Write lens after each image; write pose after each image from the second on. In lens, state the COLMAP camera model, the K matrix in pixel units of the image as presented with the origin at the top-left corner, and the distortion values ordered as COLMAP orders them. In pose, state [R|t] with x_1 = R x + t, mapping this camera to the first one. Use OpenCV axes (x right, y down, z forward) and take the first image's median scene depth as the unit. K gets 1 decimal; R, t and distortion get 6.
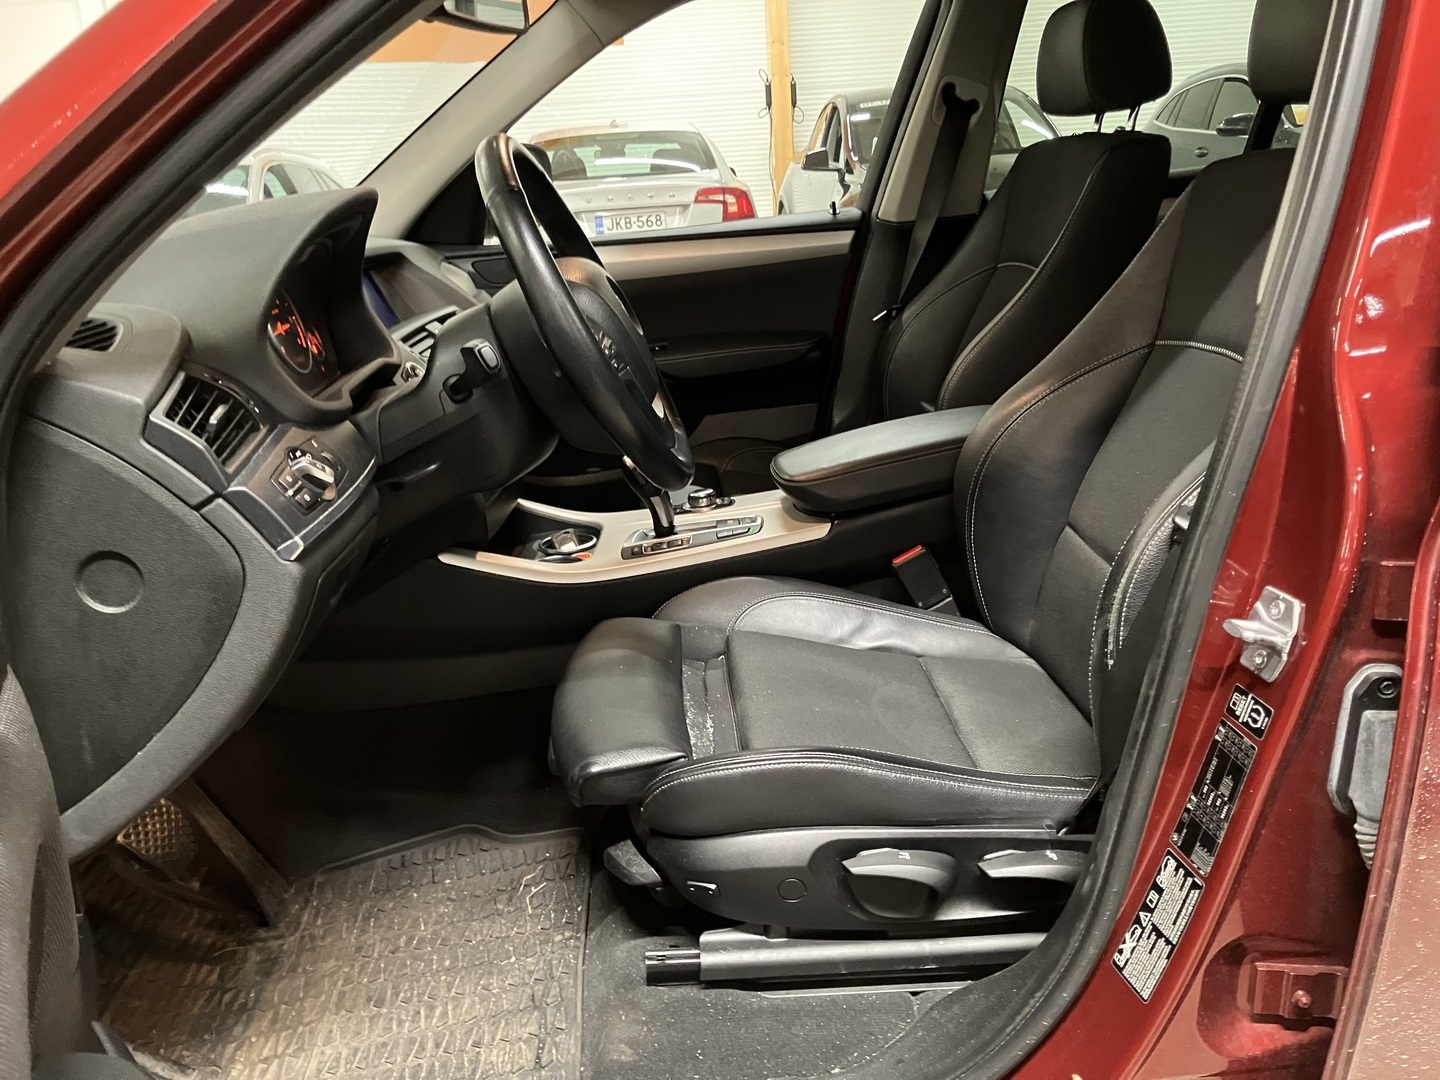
lens RADIAL K [[1190.8, 0, 723.9], [0, 1190.8, 552.2], [0, 0, 1]] dist [0.010290, -0.005897]
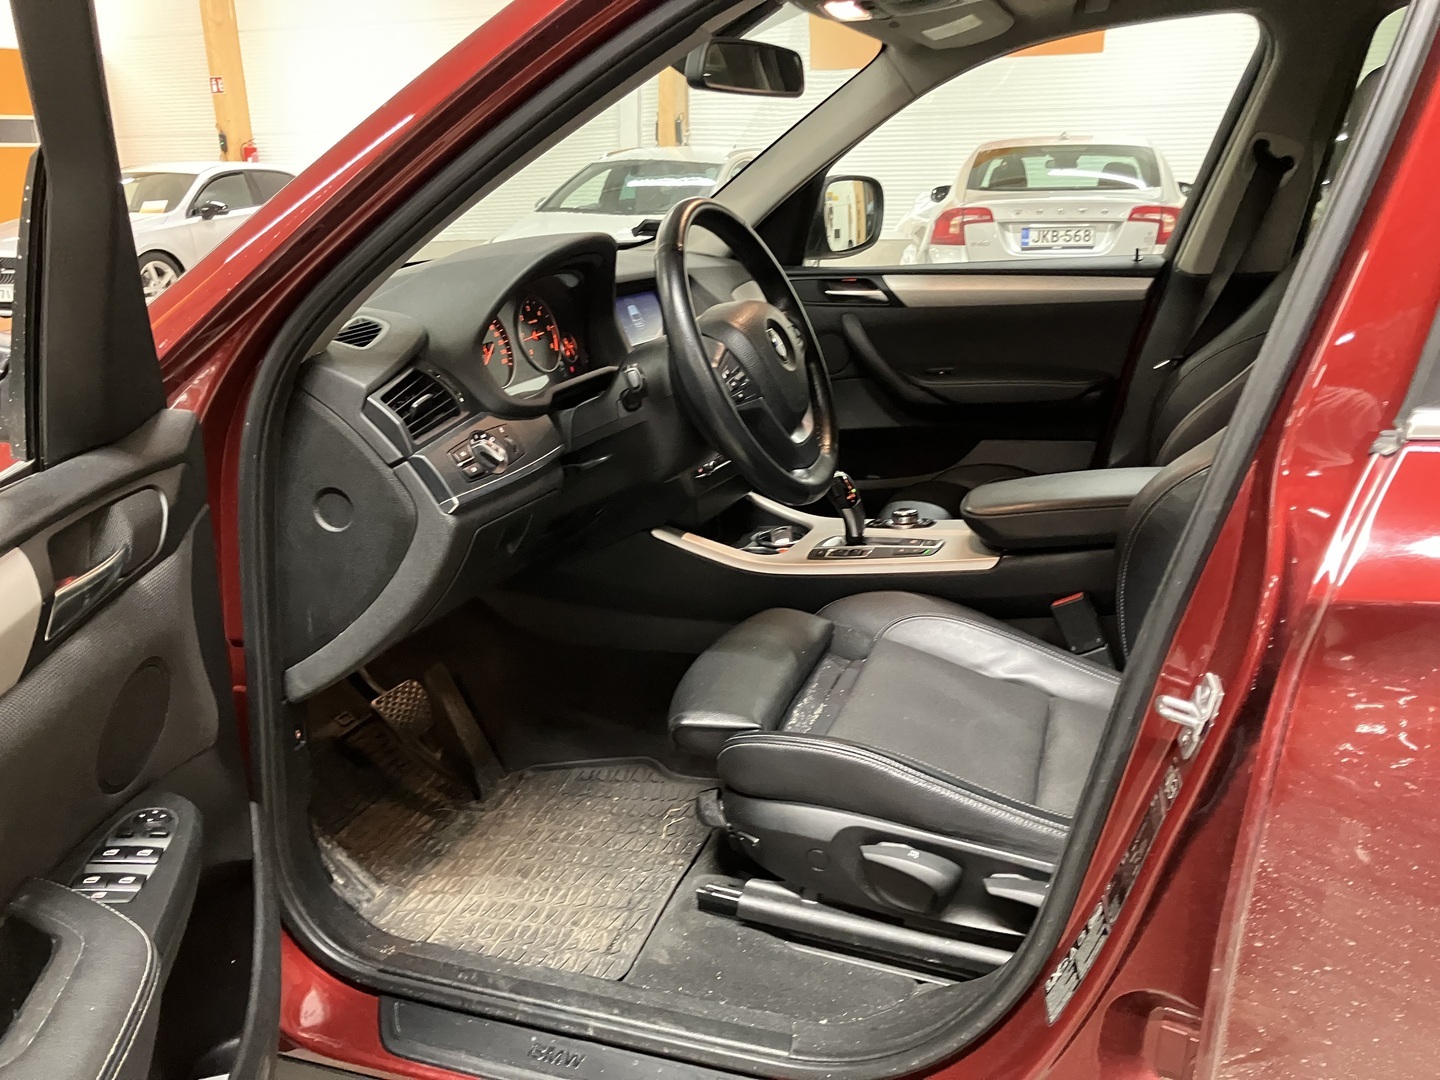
lens RADIAL K [[1190.8, 0, 717.8], [0, 1190.8, 529.6], [0, 0, 1]] dist [0.010290, -0.005897]
pose [[0.922227, 0.152747, -0.355199, 0.304364], [-0.157538, 0.987390, 0.015583, -0.033597], [0.353101, 0.041587, 0.934661, -0.120729]]
